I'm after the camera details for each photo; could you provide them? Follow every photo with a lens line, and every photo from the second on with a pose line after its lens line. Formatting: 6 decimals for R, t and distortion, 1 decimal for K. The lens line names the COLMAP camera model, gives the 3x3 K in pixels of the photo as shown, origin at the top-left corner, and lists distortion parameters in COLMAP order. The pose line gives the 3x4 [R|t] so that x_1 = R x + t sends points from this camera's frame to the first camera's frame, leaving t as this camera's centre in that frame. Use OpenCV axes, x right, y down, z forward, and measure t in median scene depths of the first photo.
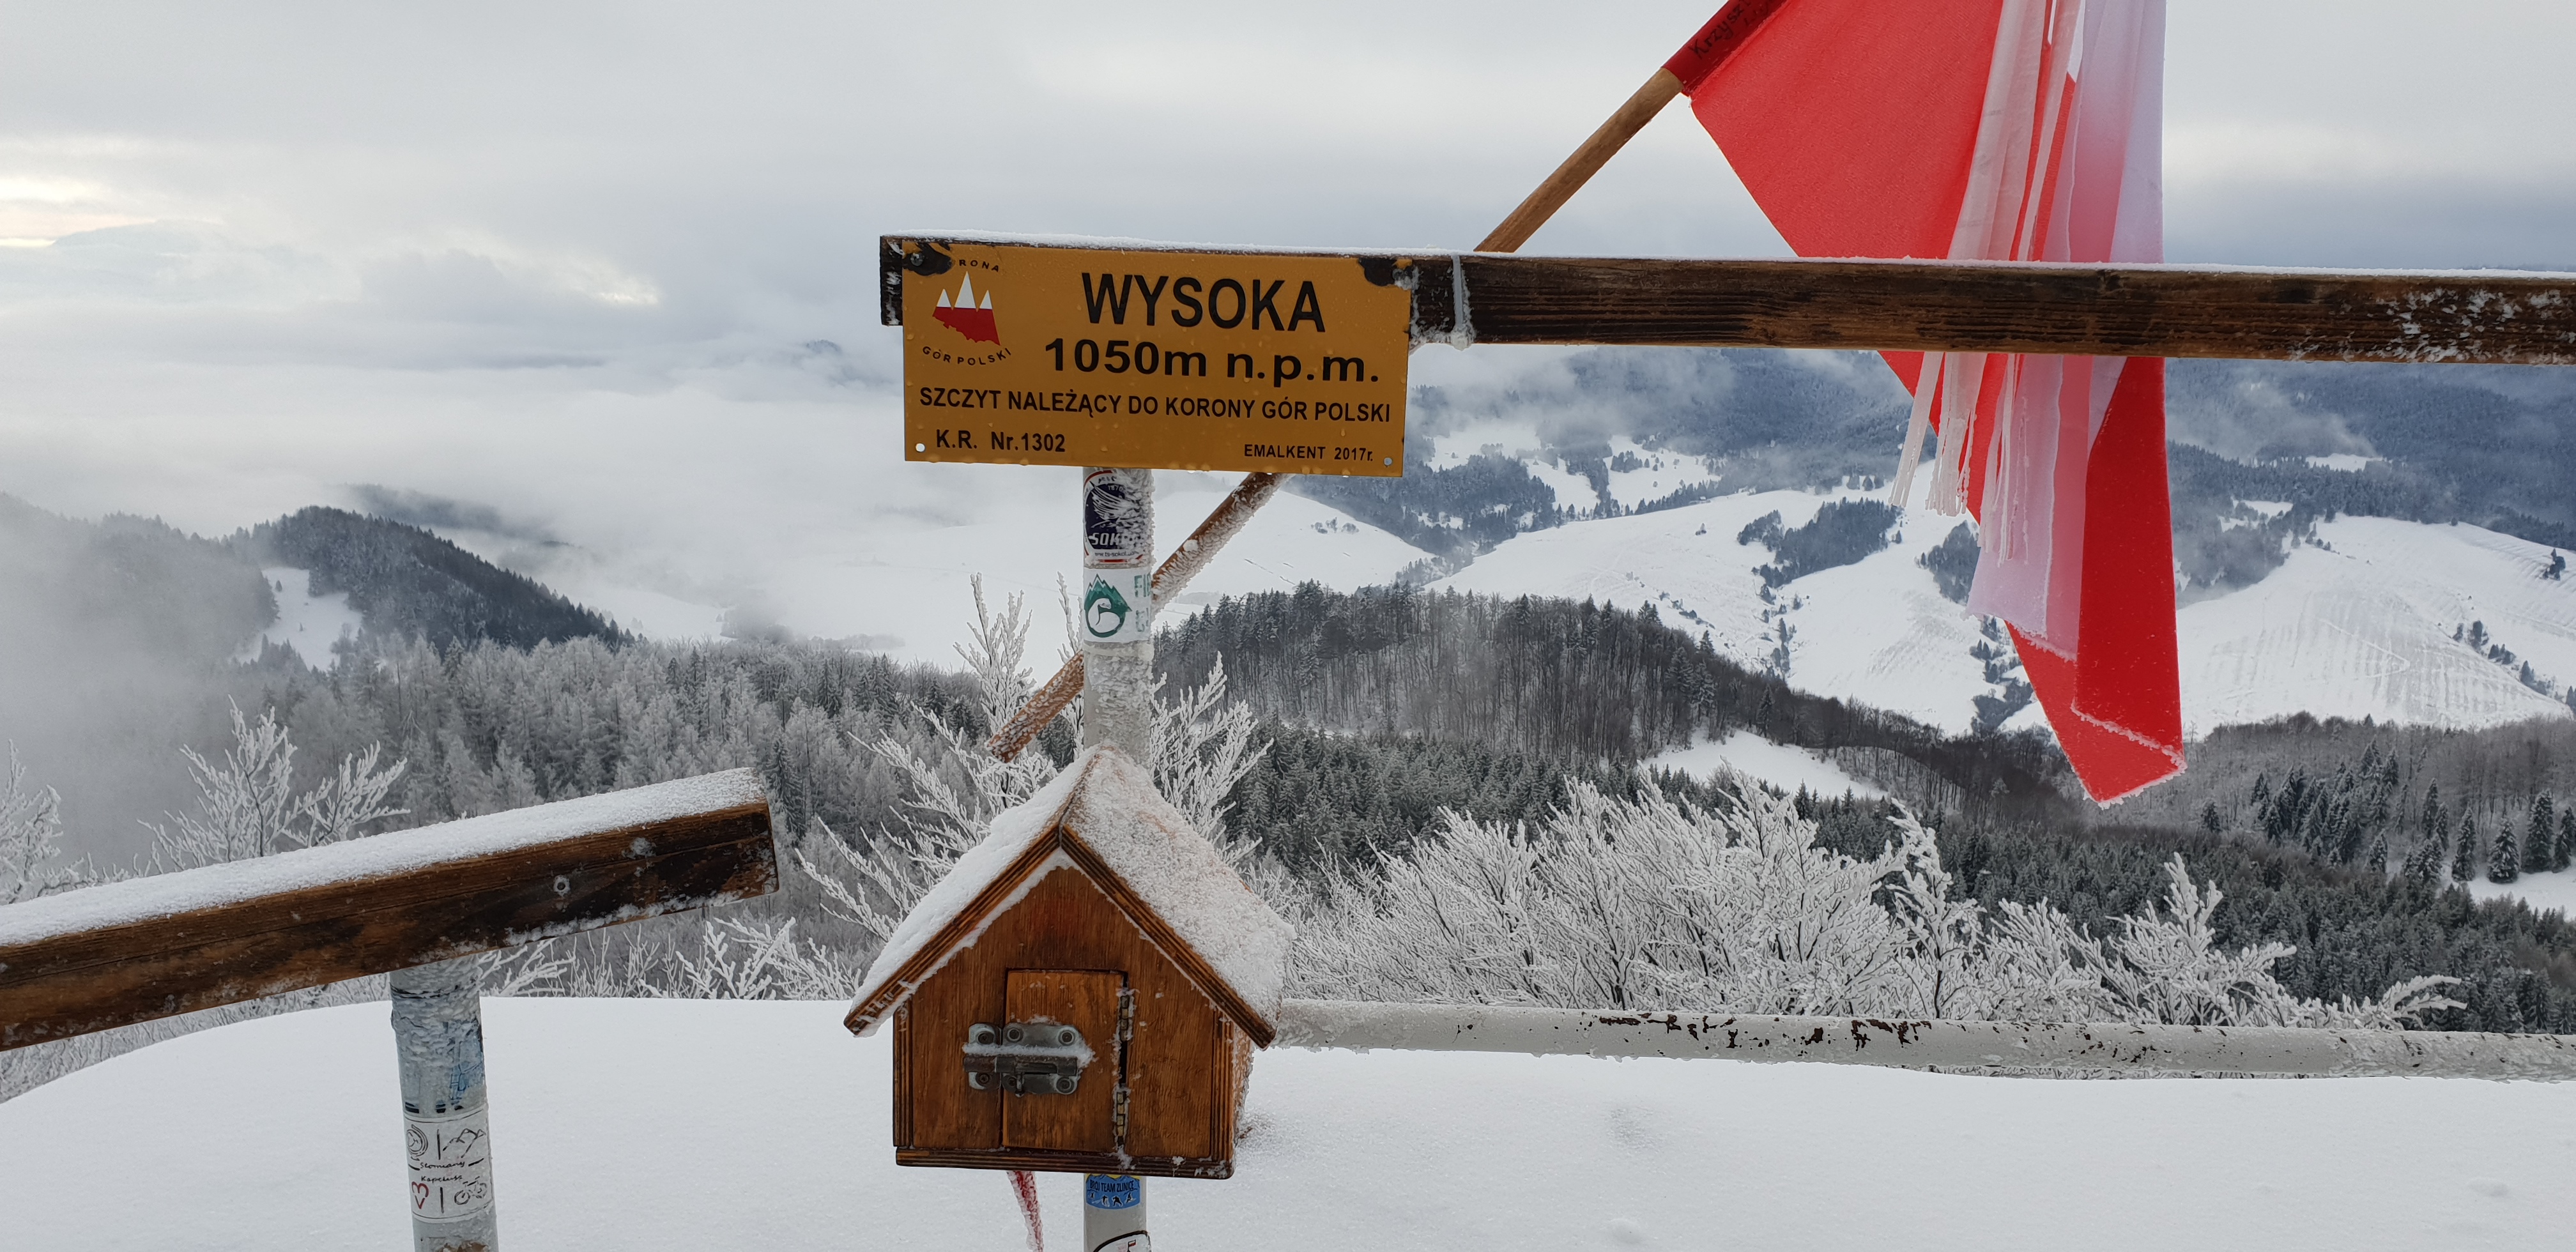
lens RADIAL K [[1922.1, 0, 1288.4], [0, 1922.1, 627.4], [0, 0, 1]] dist [0.073938, -0.003335]
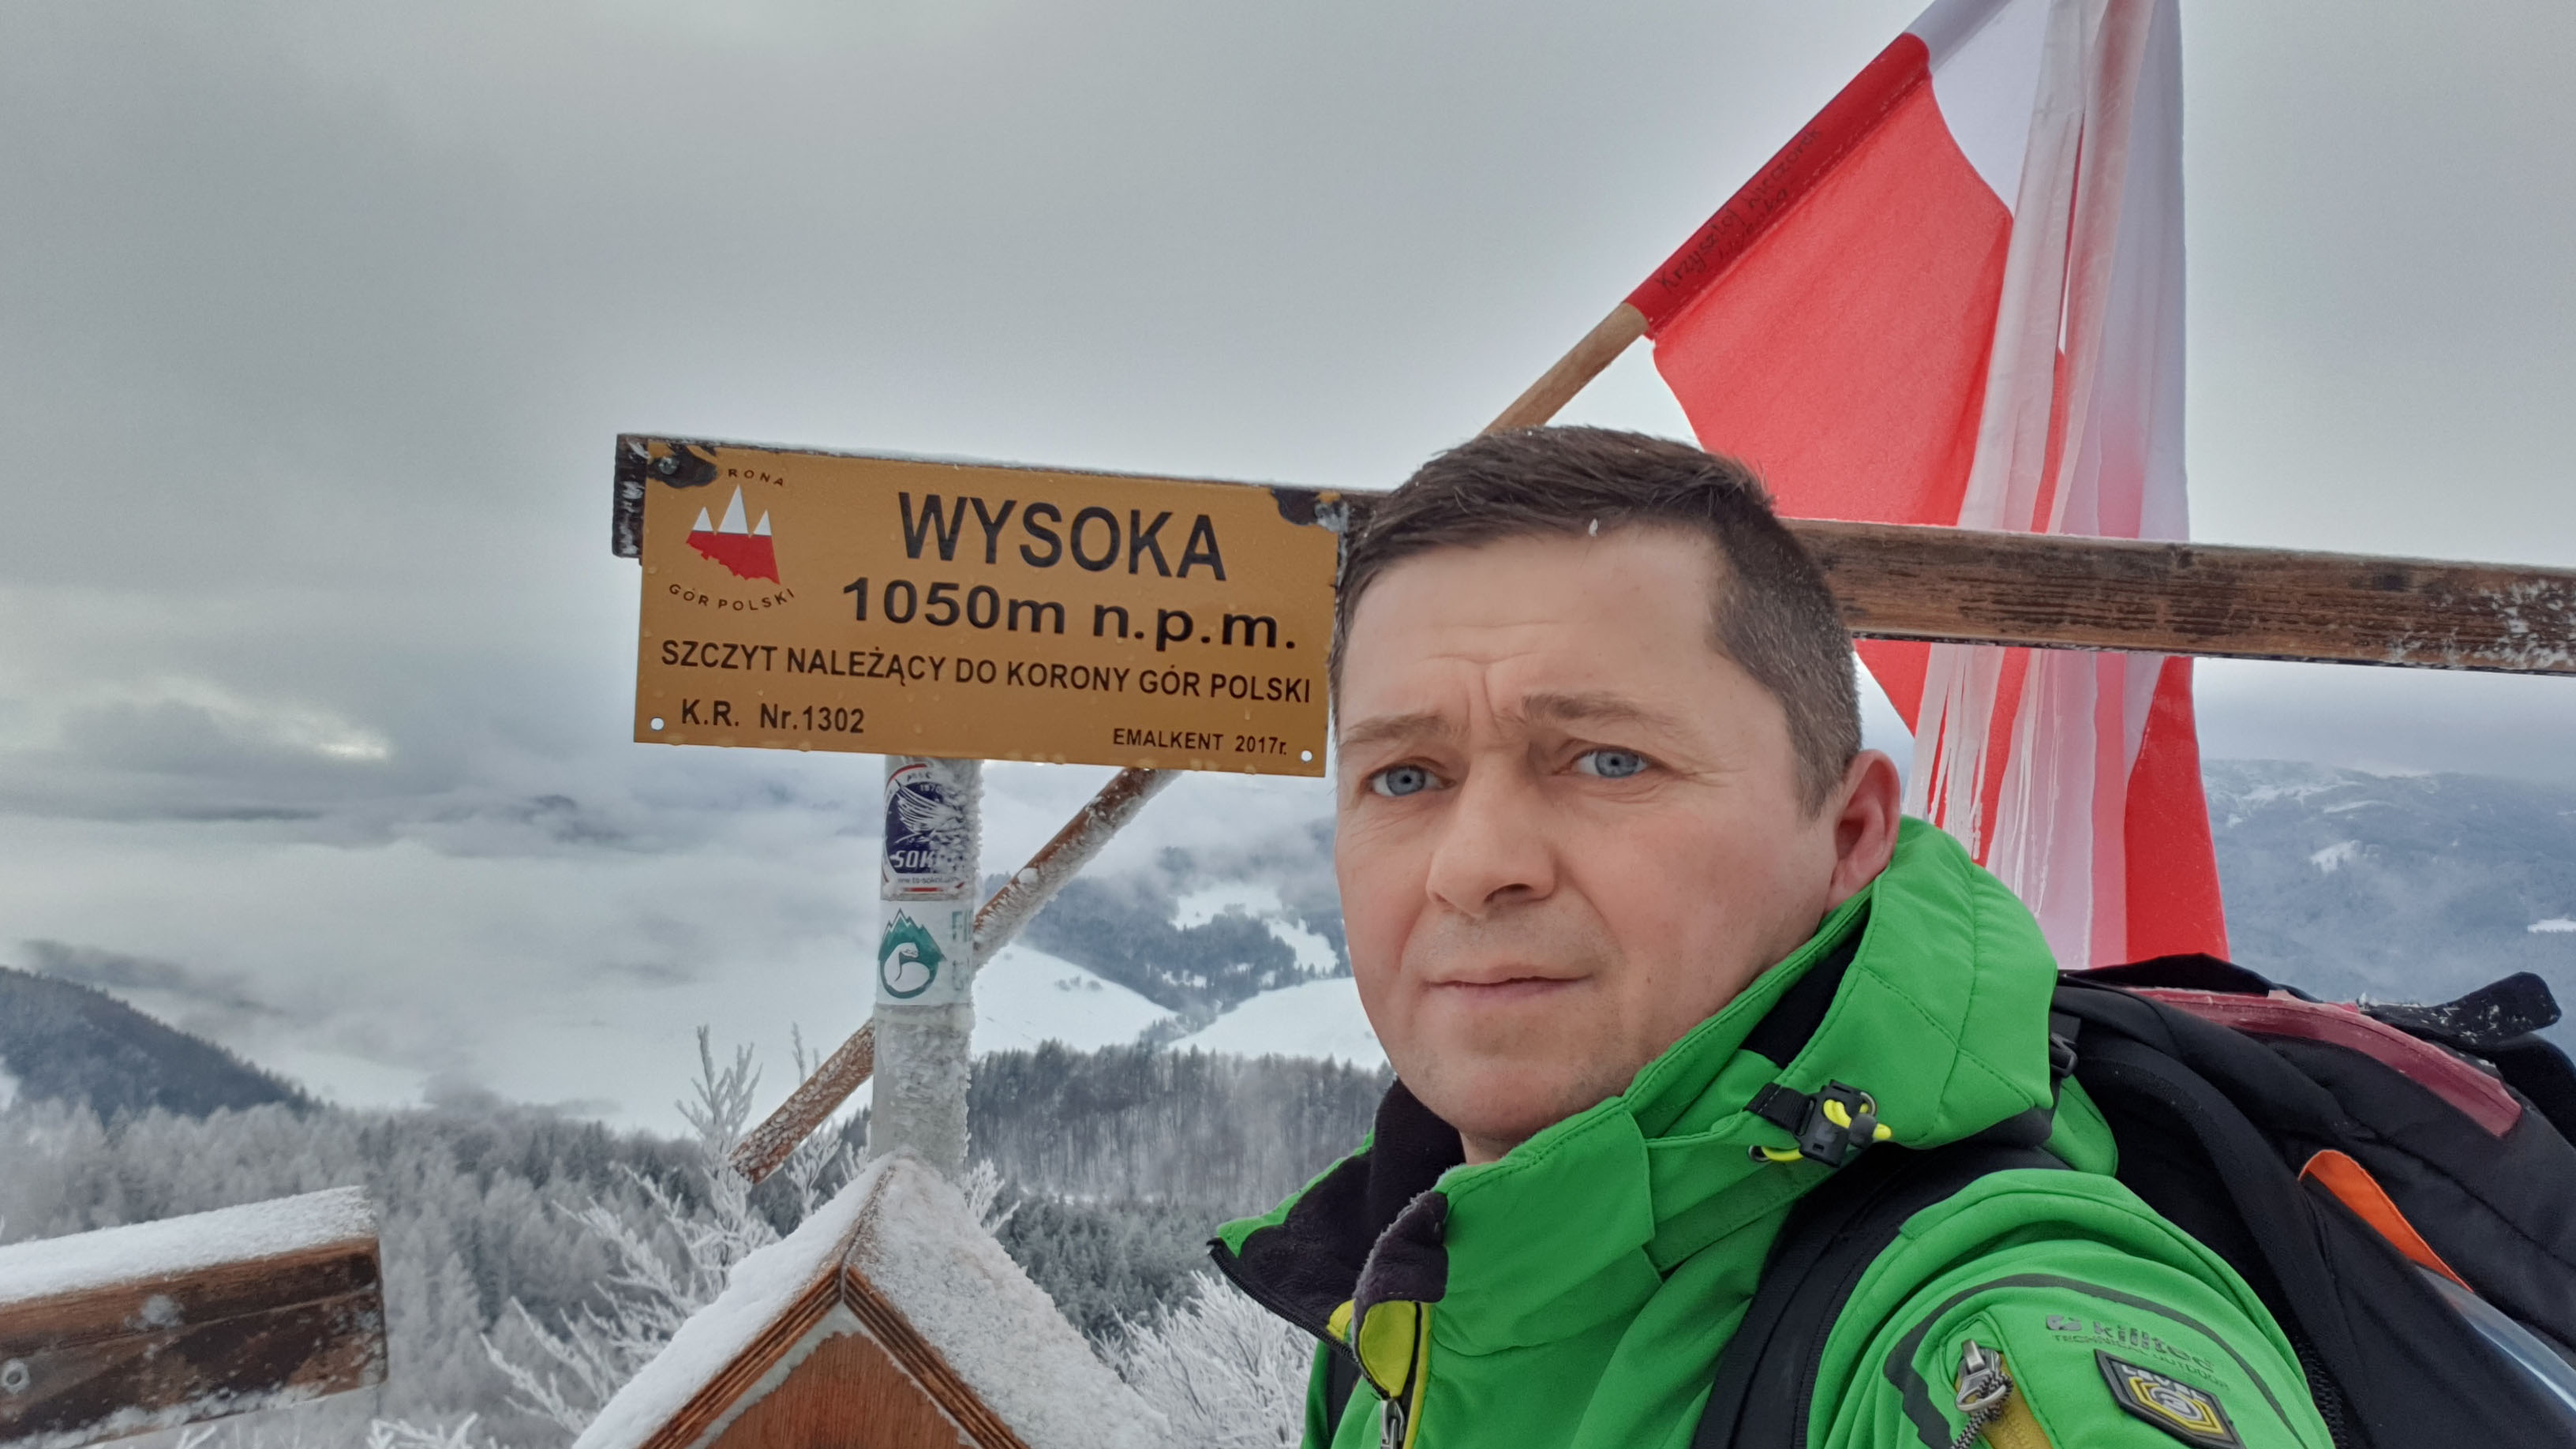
lens RADIAL K [[1895.9, 0, 1288.2], [0, 1895.9, 737.8], [0, 0, 1]] dist [0.017217, 0.001472]
pose [[0.990951, 0.021528, 0.132488, -0.052146], [0.003056, 0.983181, -0.182609, 0.040215], [-0.134191, 0.181362, 0.974218, 0.284021]]
